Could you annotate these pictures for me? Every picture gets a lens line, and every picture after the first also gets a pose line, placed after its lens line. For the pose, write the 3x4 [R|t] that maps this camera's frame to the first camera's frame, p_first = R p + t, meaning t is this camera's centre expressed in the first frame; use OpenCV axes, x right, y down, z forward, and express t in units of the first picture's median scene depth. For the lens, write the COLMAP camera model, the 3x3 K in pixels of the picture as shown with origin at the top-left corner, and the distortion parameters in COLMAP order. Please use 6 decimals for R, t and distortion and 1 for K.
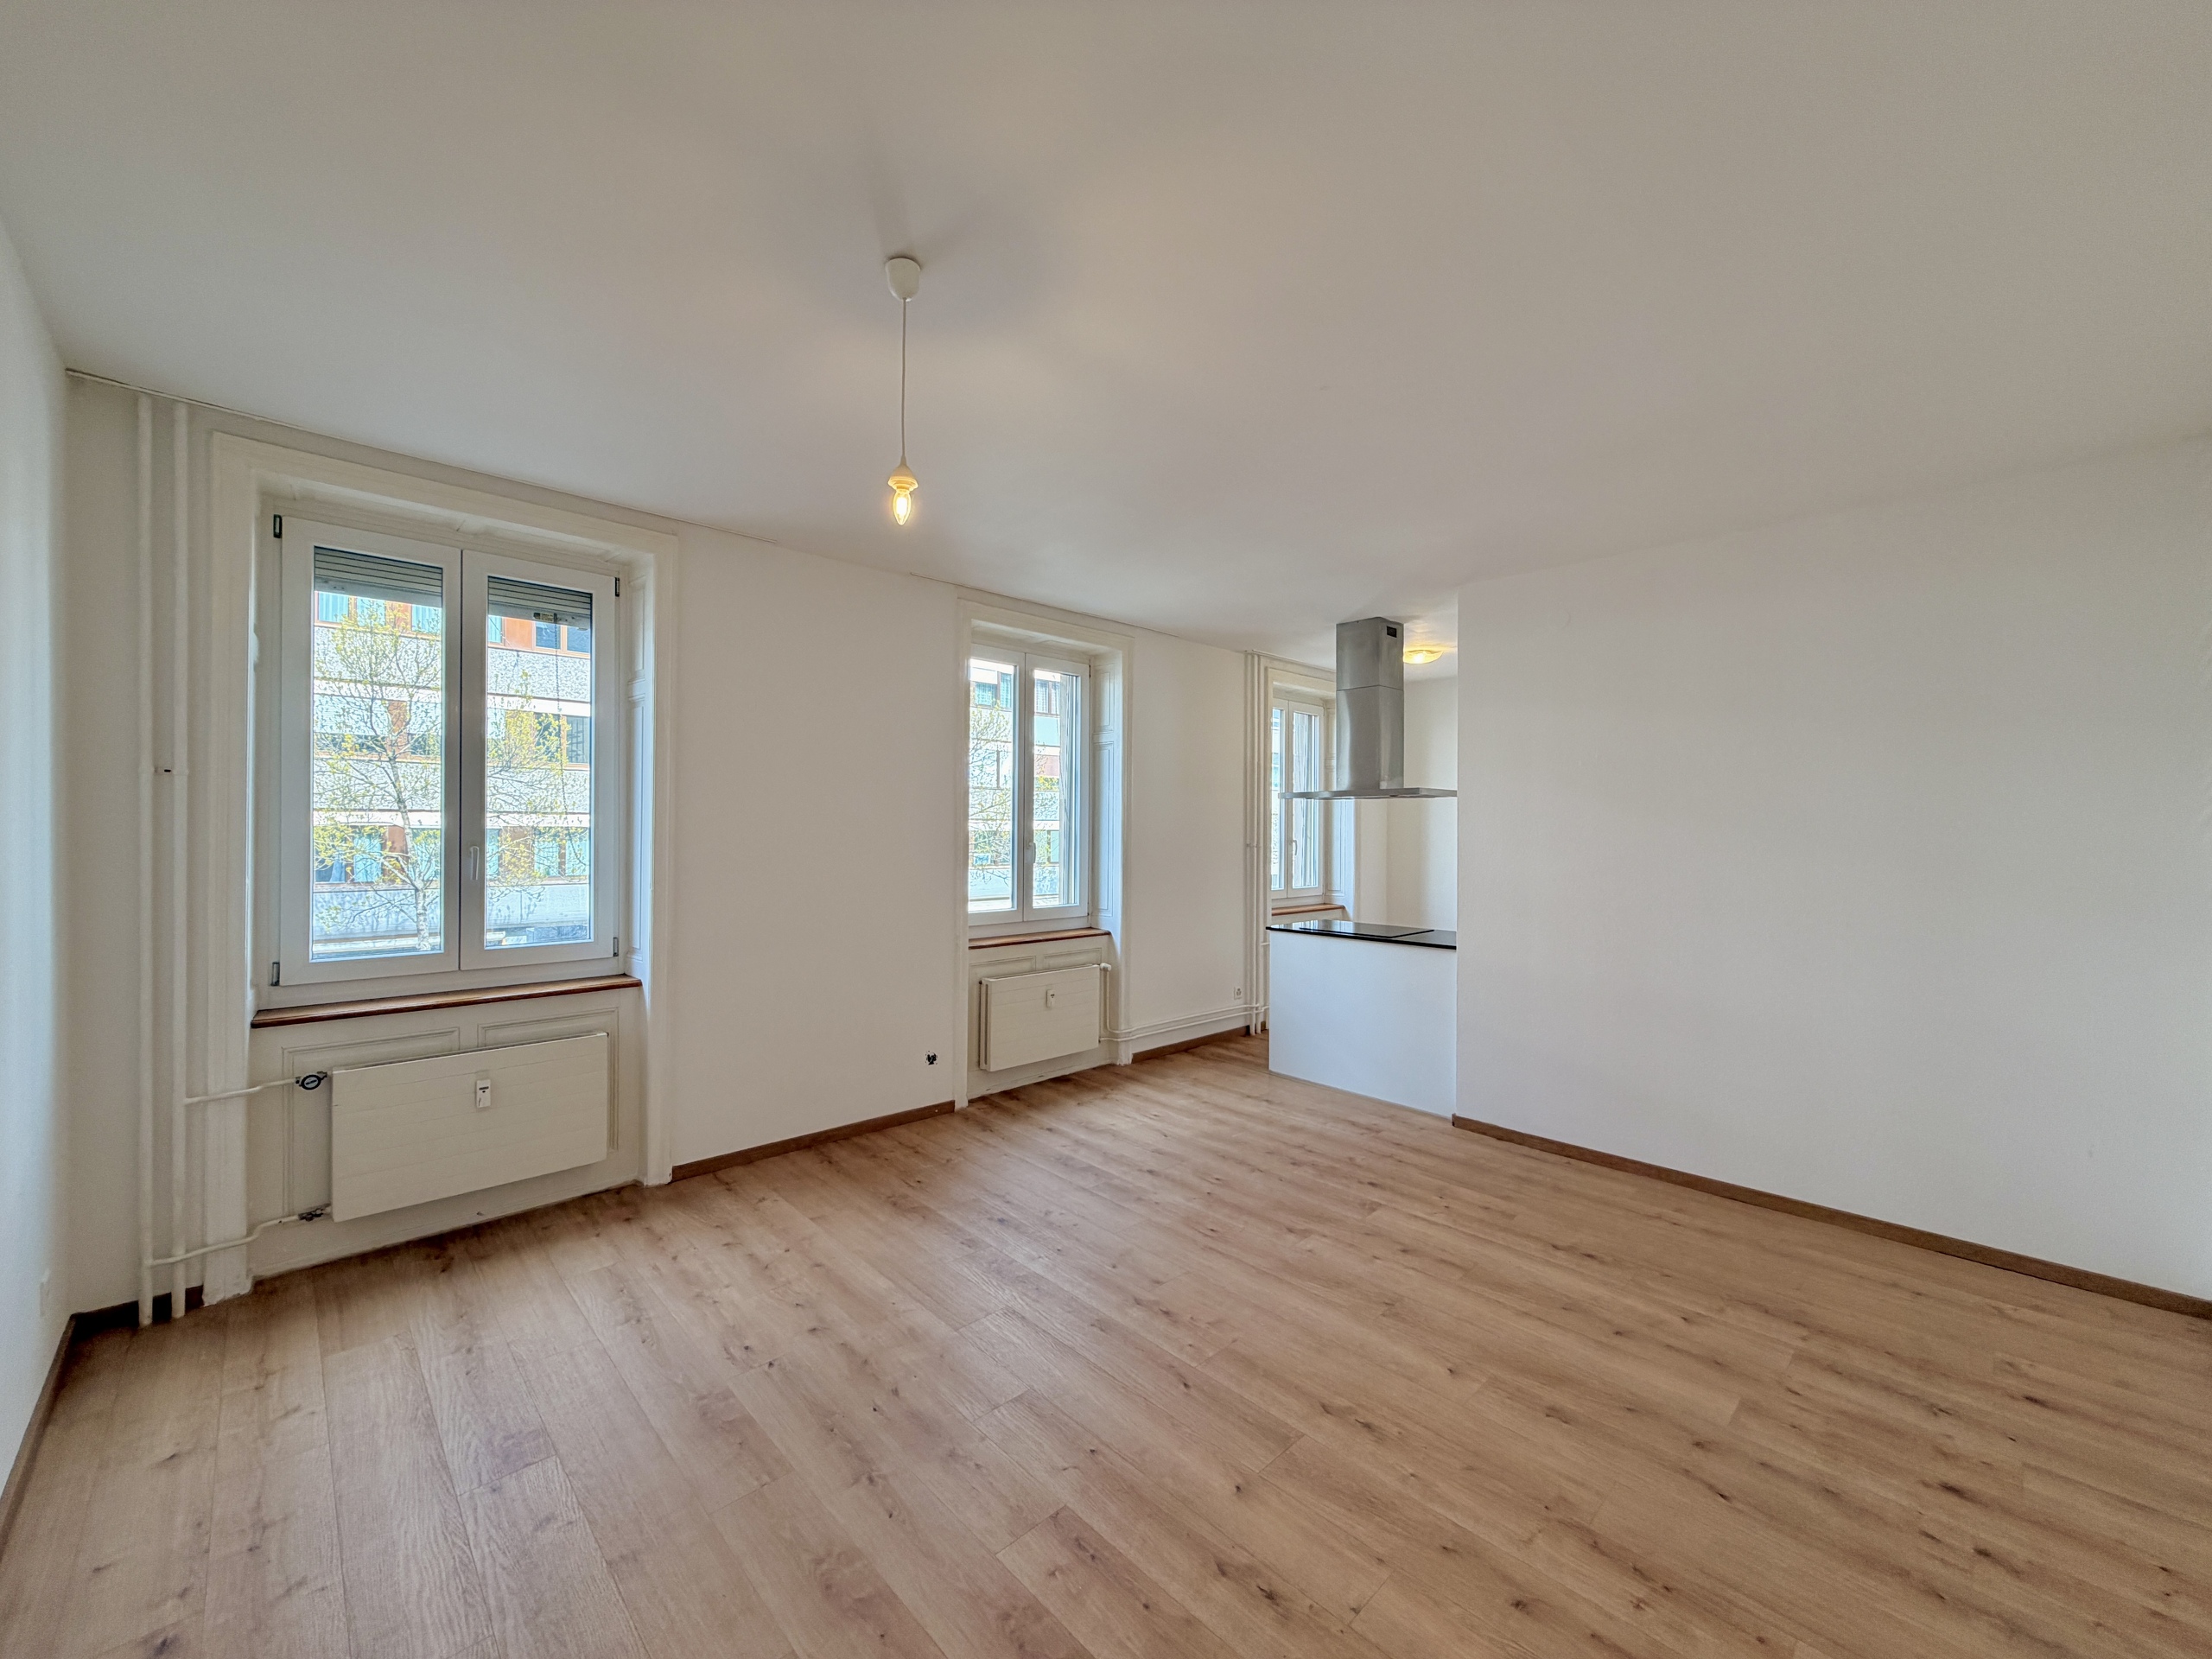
lens RADIAL K [[877.0, 0, 1102.2], [0, 877.0, 841.3], [0, 0, 1]] dist [-0.003449, 0.000168]
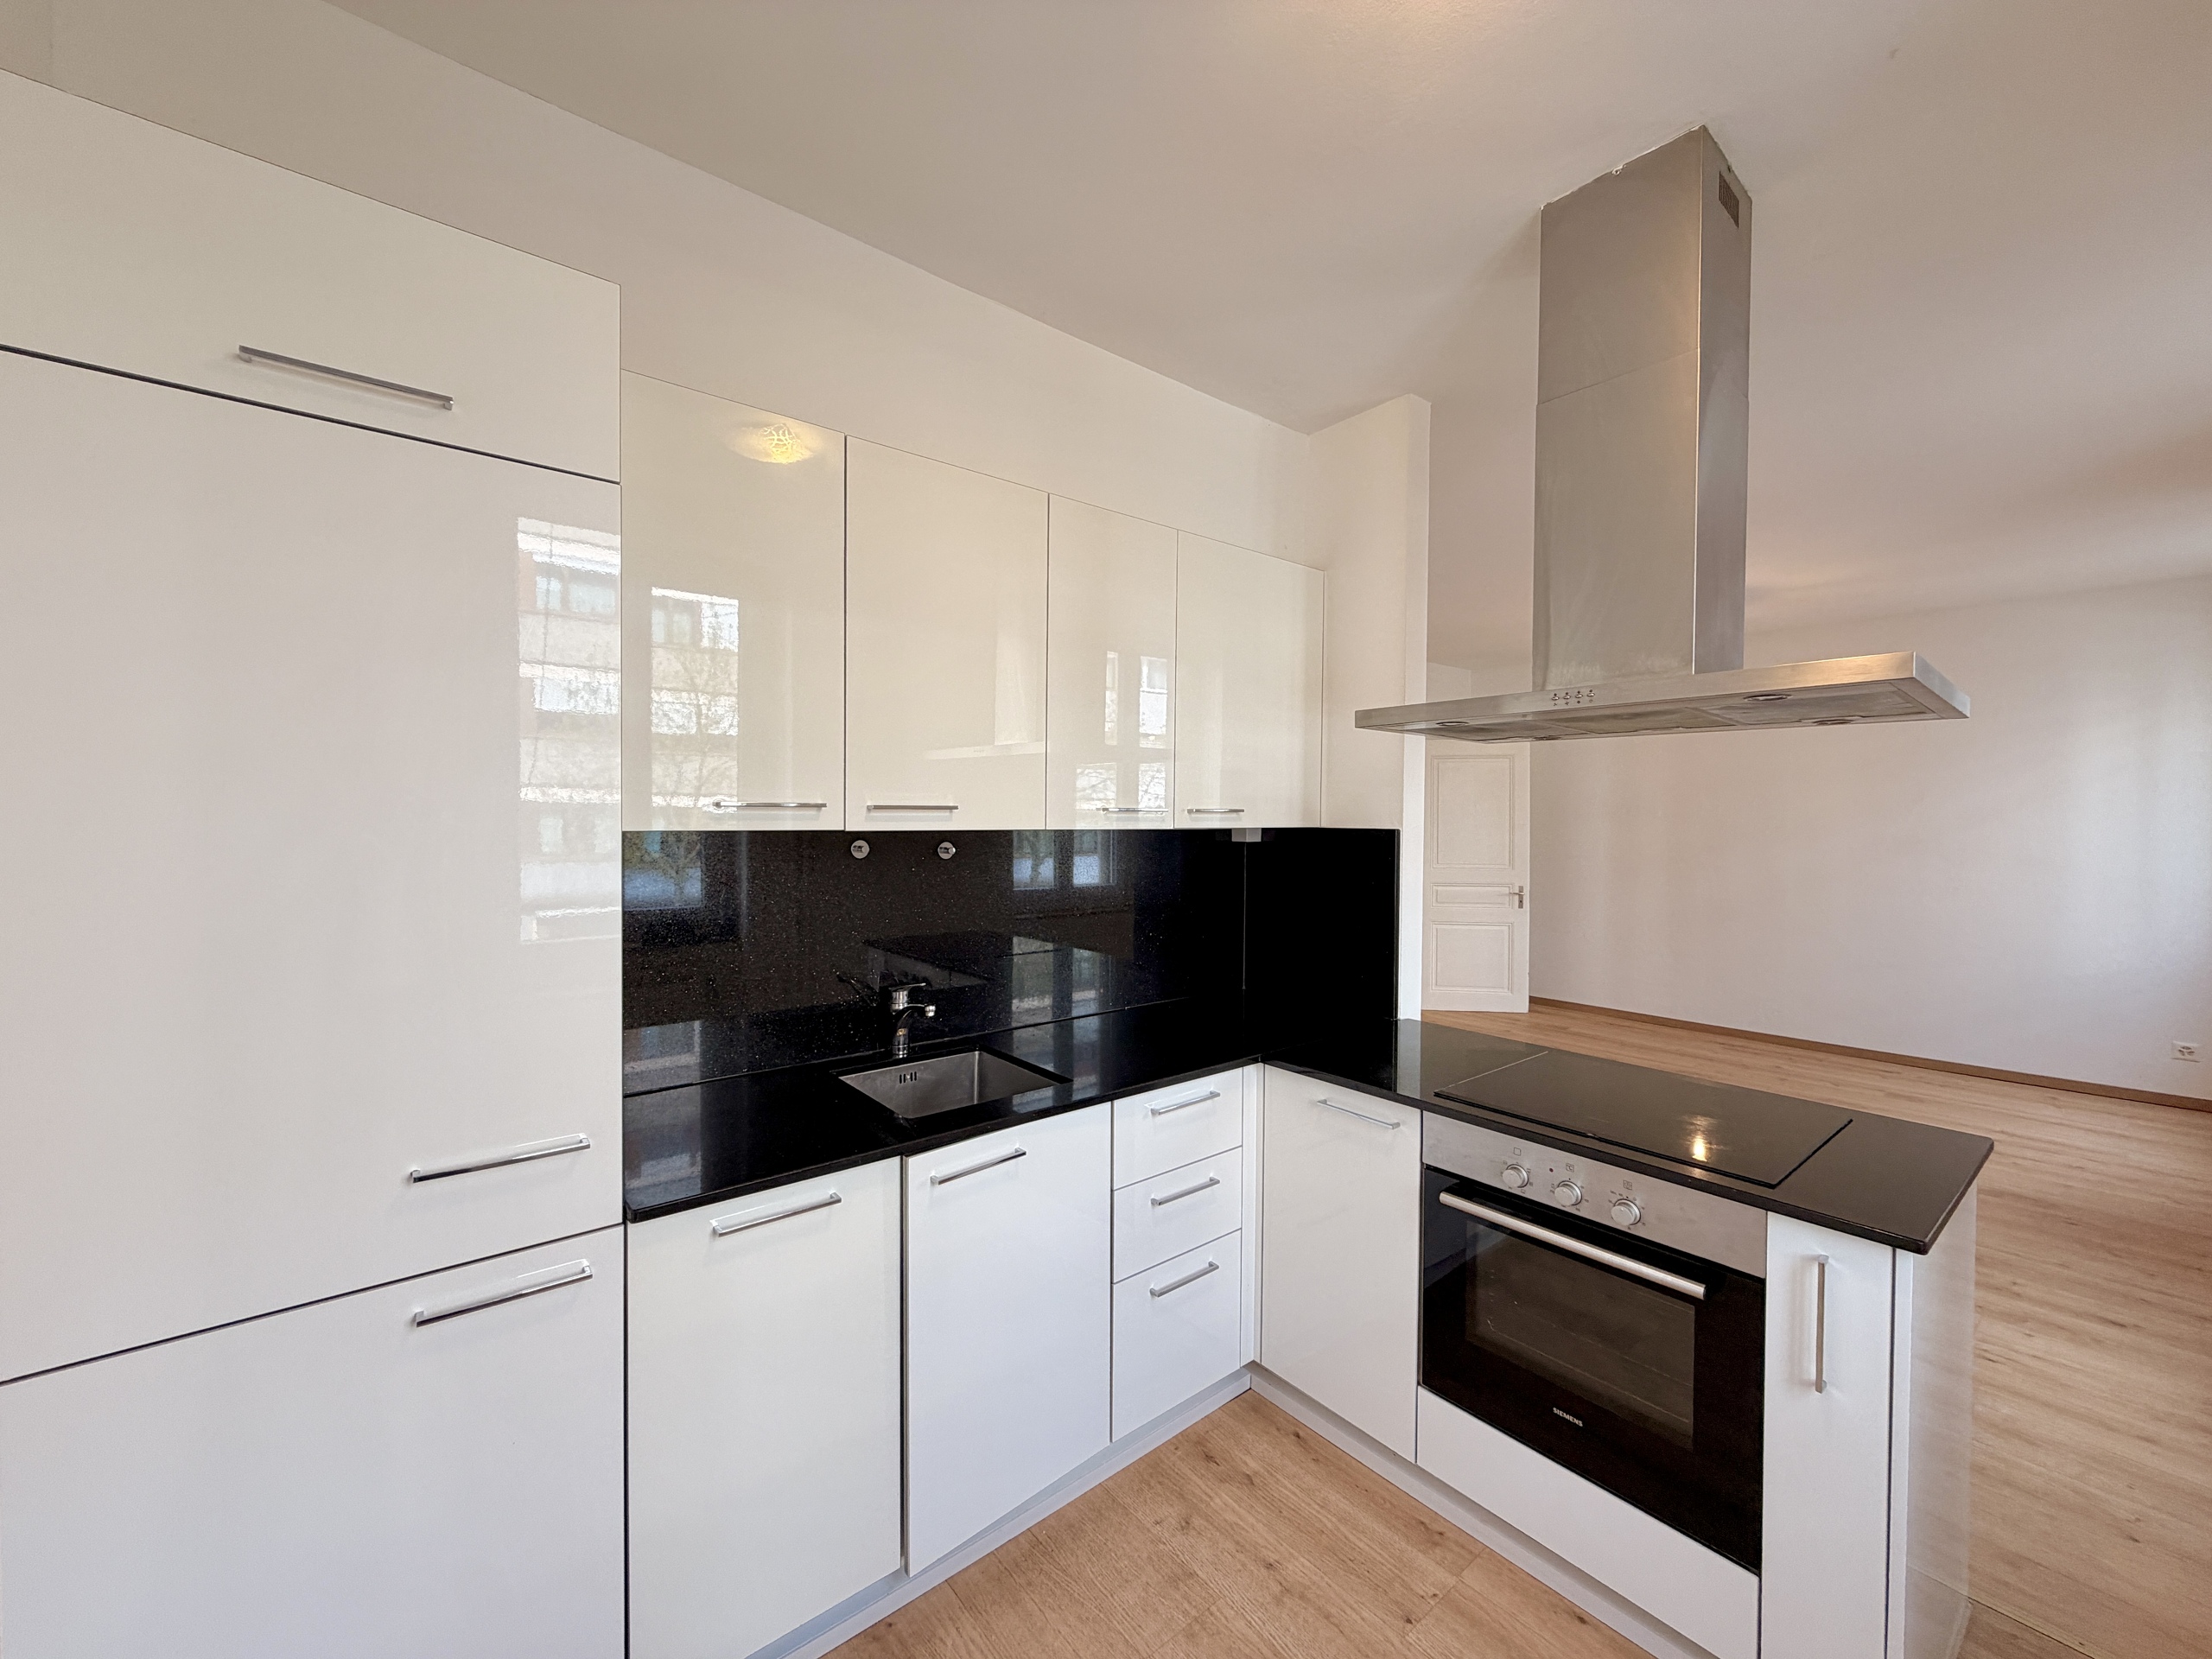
lens RADIAL K [[877.0, 0, 1101.7], [0, 877.0, 828.8], [0, 0, 1]] dist [-0.003449, 0.000168]
pose [[-0.996336, -0.010467, 0.084881, 0.754751], [-0.007889, 0.999499, 0.030653, -0.029794], [-0.085159, 0.029871, -0.995920, 2.119723]]
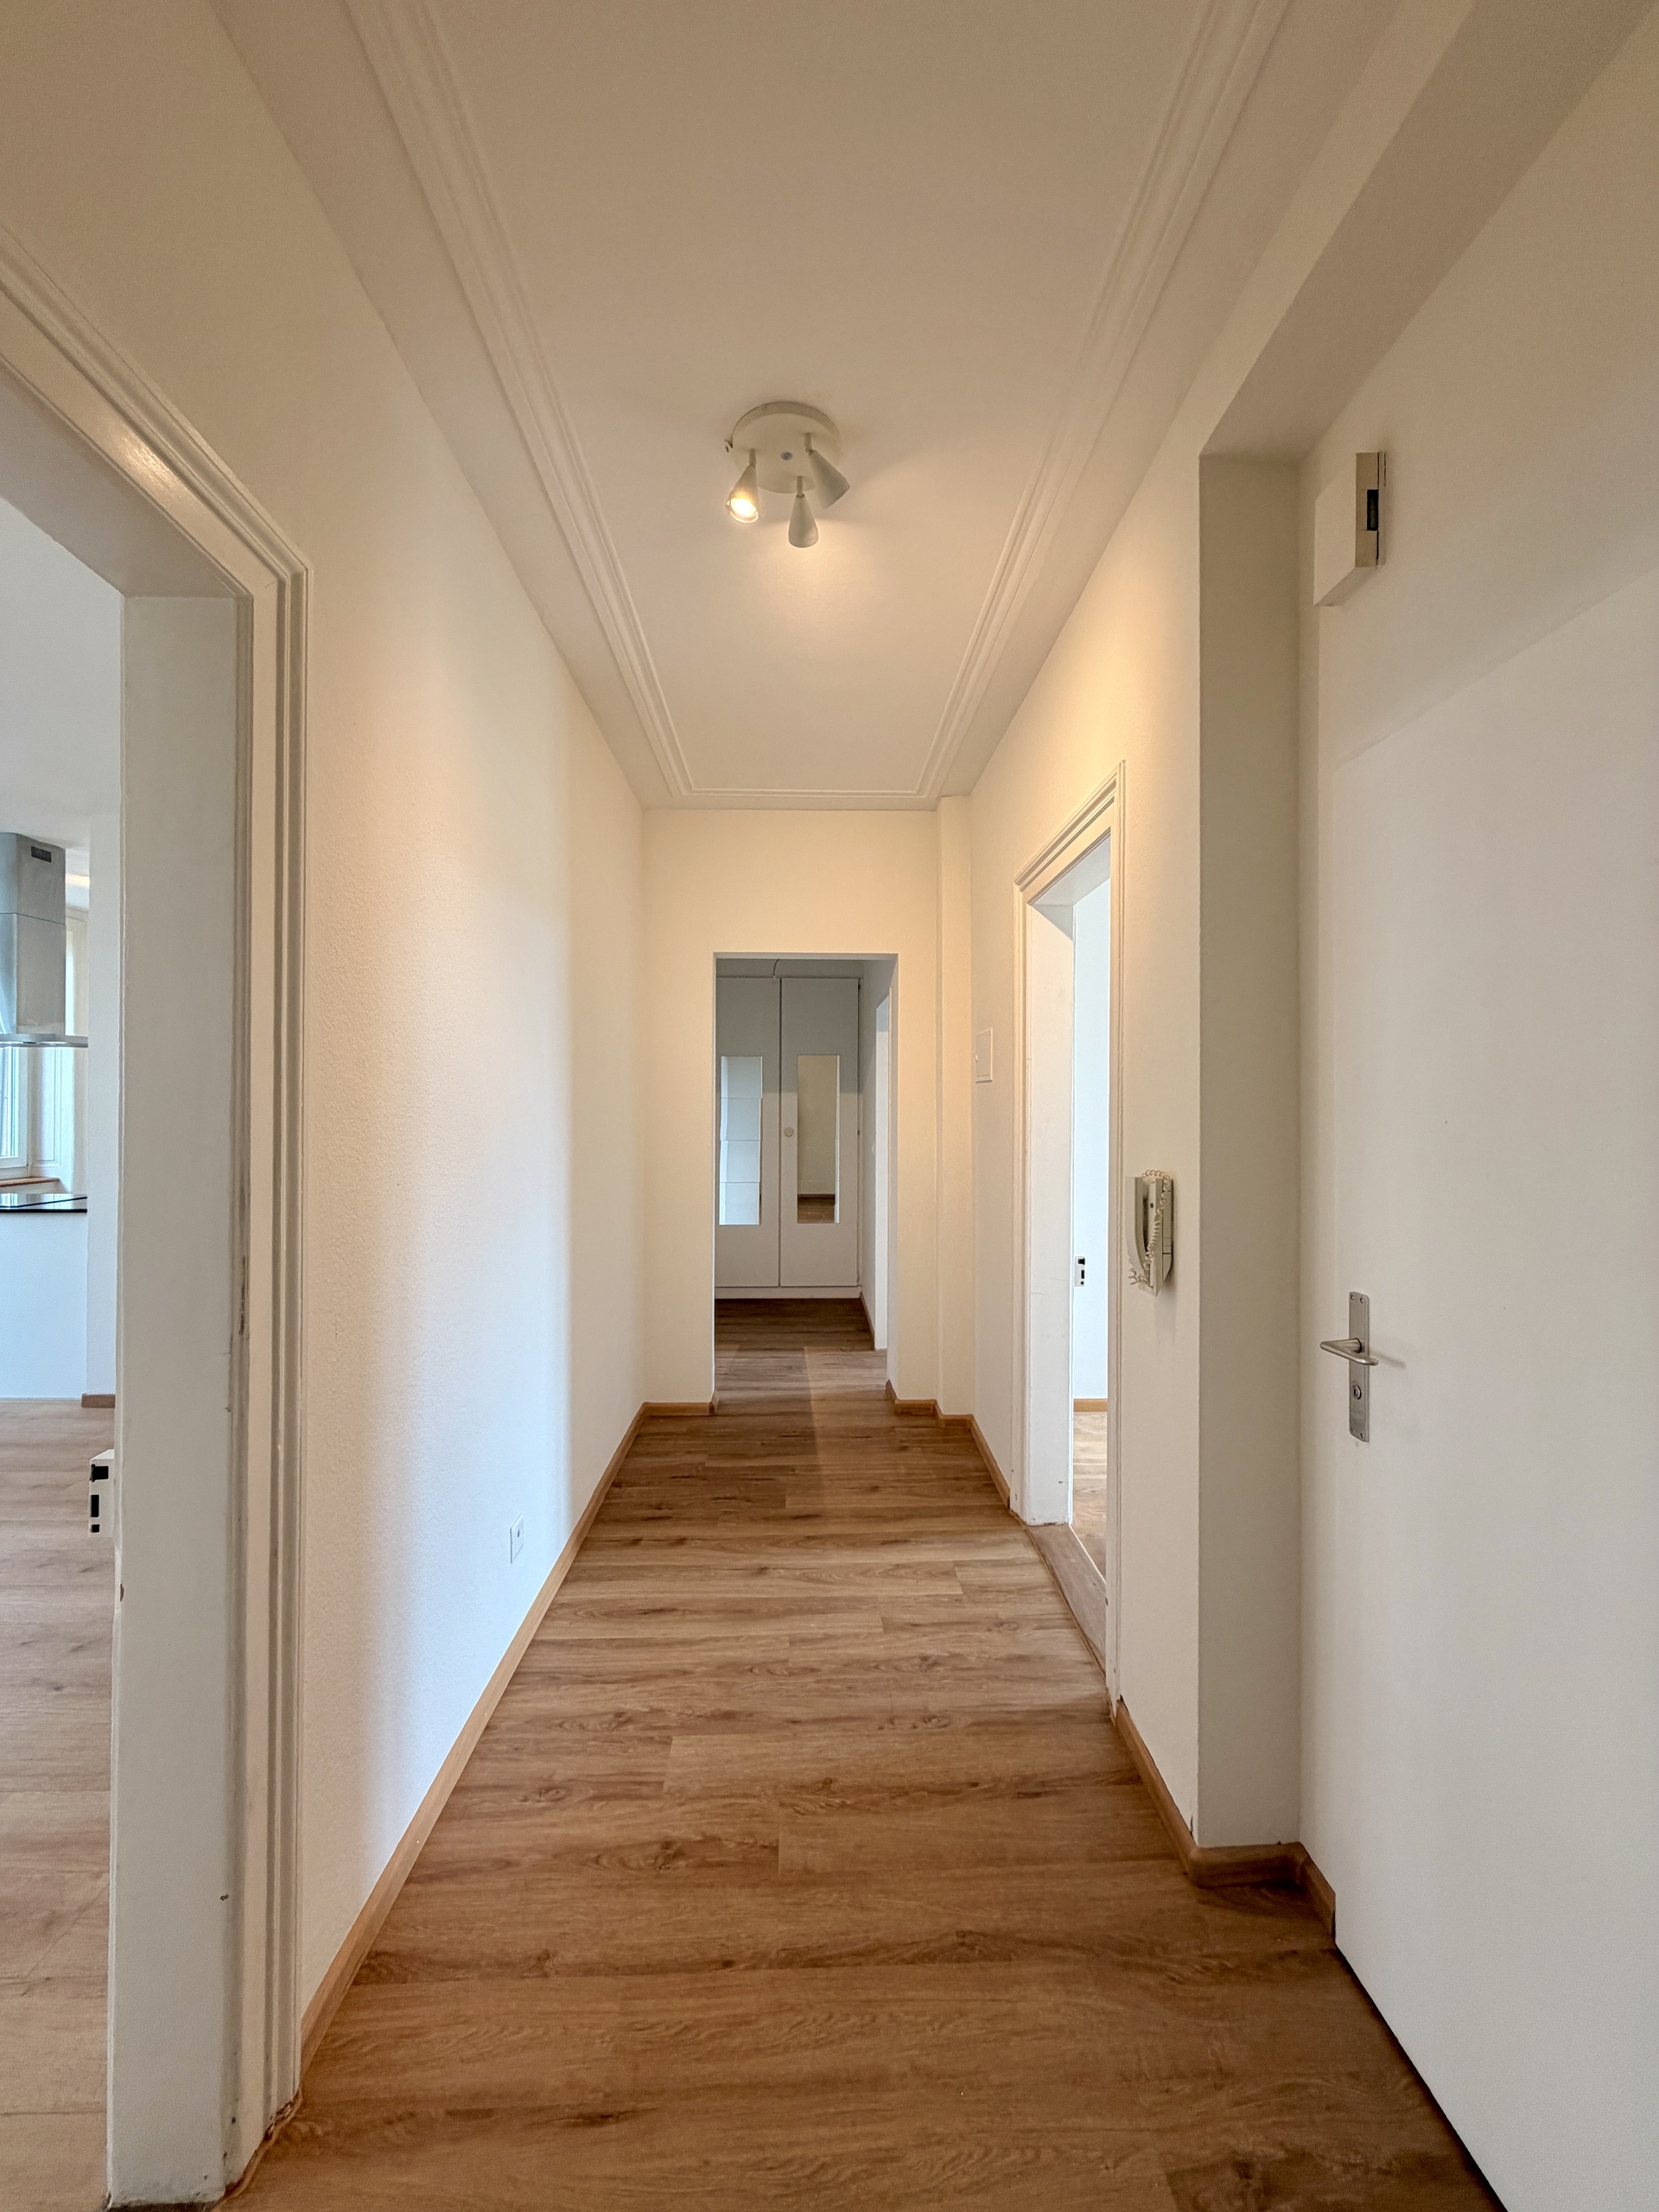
lens RADIAL K [[877.0, 0, 831.3], [0, 877.0, 1104.8], [0, 0, 1]] dist [-0.003449, 0.000168]
pose [[0.664830, 0.002059, 0.746992, 0.315538], [0.004435, 0.999968, -0.006704, 0.027923], [-0.746982, 0.007770, 0.664799, -0.246218]]
